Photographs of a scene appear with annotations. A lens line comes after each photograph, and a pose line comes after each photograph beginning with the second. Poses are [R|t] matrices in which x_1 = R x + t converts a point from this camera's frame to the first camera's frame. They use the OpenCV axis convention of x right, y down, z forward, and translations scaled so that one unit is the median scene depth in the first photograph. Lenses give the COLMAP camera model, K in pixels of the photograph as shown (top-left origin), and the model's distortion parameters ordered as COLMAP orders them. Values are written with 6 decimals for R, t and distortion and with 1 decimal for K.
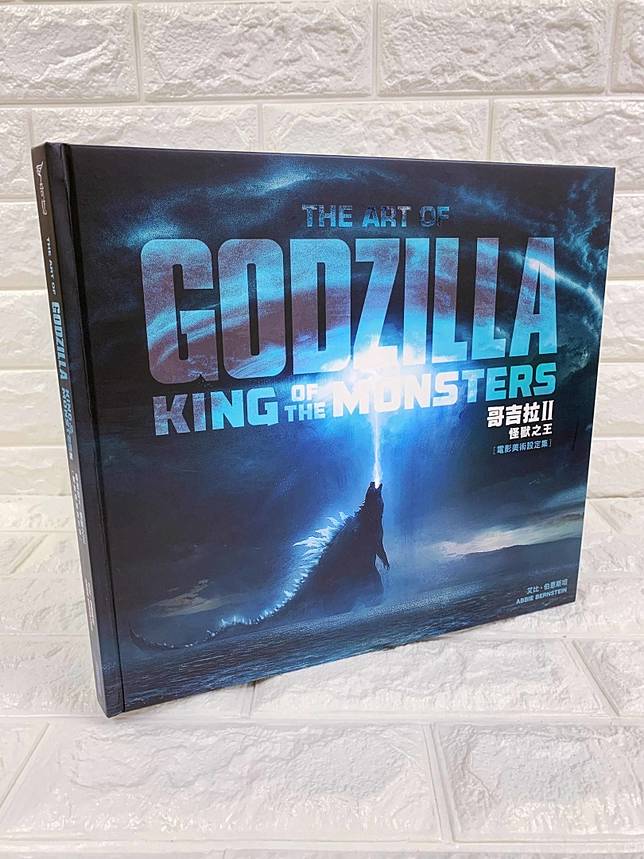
lens RADIAL K [[665.2, 0, 319.6], [0, 665.2, 420.1], [0, 0, 1]] dist [0.064730, -0.114472]
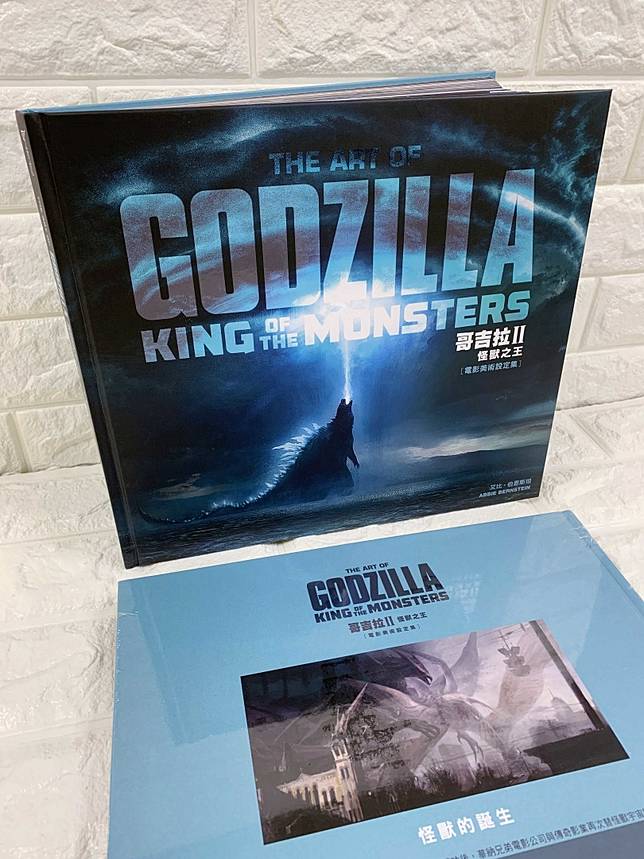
lens RADIAL K [[665.2, 0, 319.6], [0, 665.2, 420.1], [0, 0, 1]] dist [0.064730, -0.114472]
pose [[0.990635, 0.060748, -0.122279, 0.181723], [-0.025039, 0.961211, 0.274676, -0.183783], [0.134222, -0.269042, 0.953730, -0.098234]]
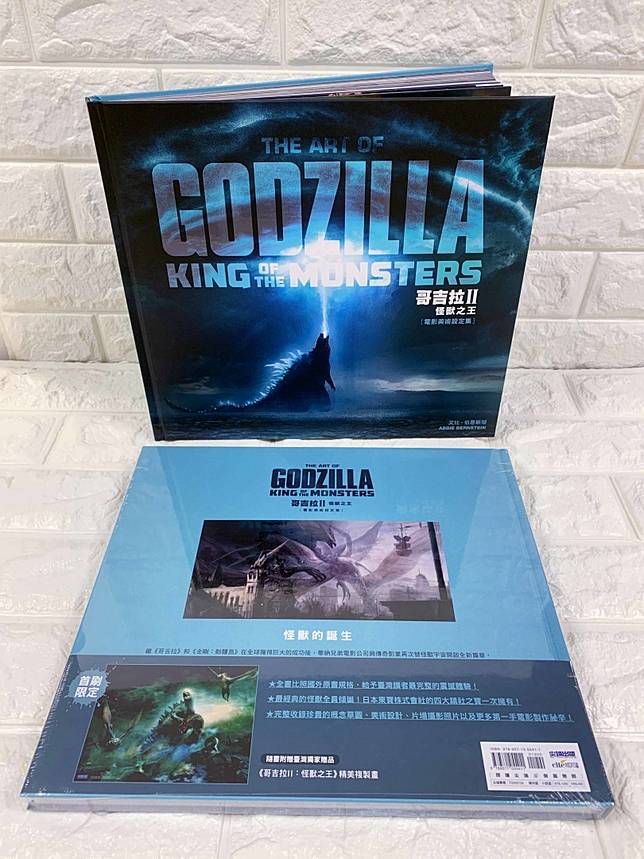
lens RADIAL K [[665.2, 0, 319.6], [0, 665.2, 420.1], [0, 0, 1]] dist [0.064730, -0.114472]
pose [[0.929646, 0.210972, -0.302075, 0.552851], [-0.087284, 0.922606, 0.375738, -0.274476], [0.357967, -0.322937, 0.876112, -0.323731]]
